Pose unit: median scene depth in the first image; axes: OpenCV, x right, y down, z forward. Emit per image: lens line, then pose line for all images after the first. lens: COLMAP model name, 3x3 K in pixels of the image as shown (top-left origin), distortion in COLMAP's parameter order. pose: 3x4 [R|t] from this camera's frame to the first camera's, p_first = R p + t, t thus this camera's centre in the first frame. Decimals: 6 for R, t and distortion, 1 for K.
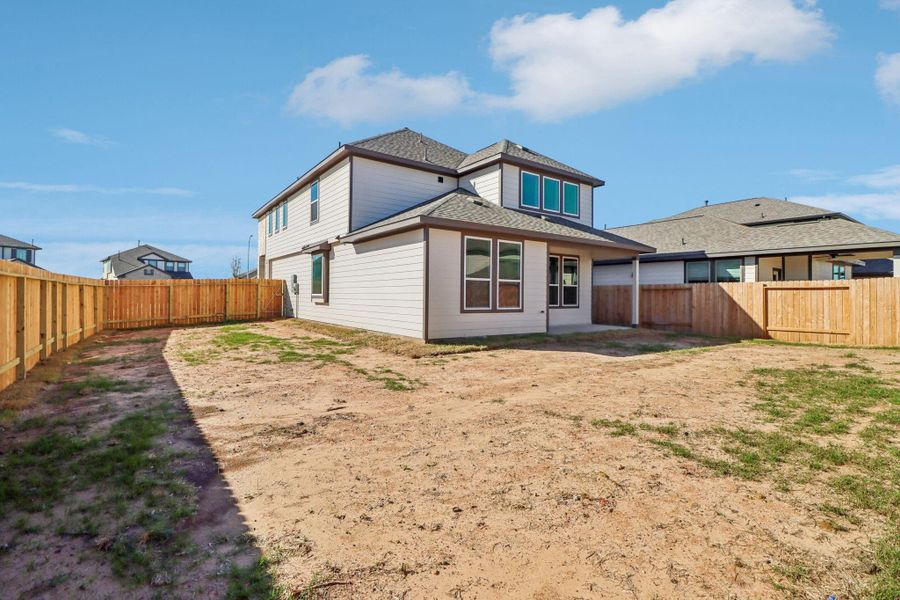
lens RADIAL K [[419.0, 0, 448.0], [0, 419.0, 293.7], [0, 0, 1]] dist [-0.000536, 0.001995]
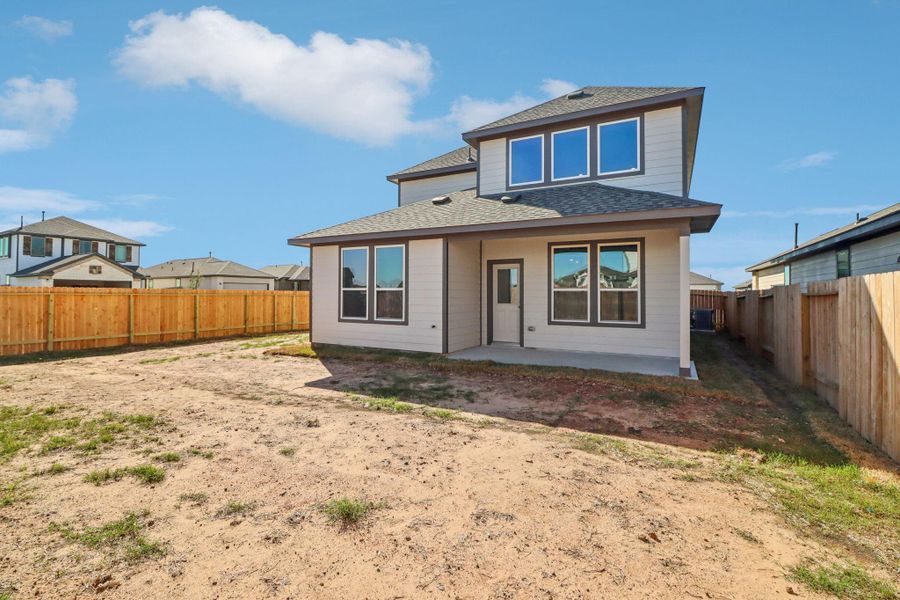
lens RADIAL K [[419.0, 0, 448.9], [0, 419.0, 299.1], [0, 0, 1]] dist [-0.000536, 0.001995]
pose [[0.432062, -0.007965, -0.901809, 0.995188], [0.000759, 0.999964, -0.008469, -0.002282], [0.901844, 0.002975, 0.432052, 0.711142]]
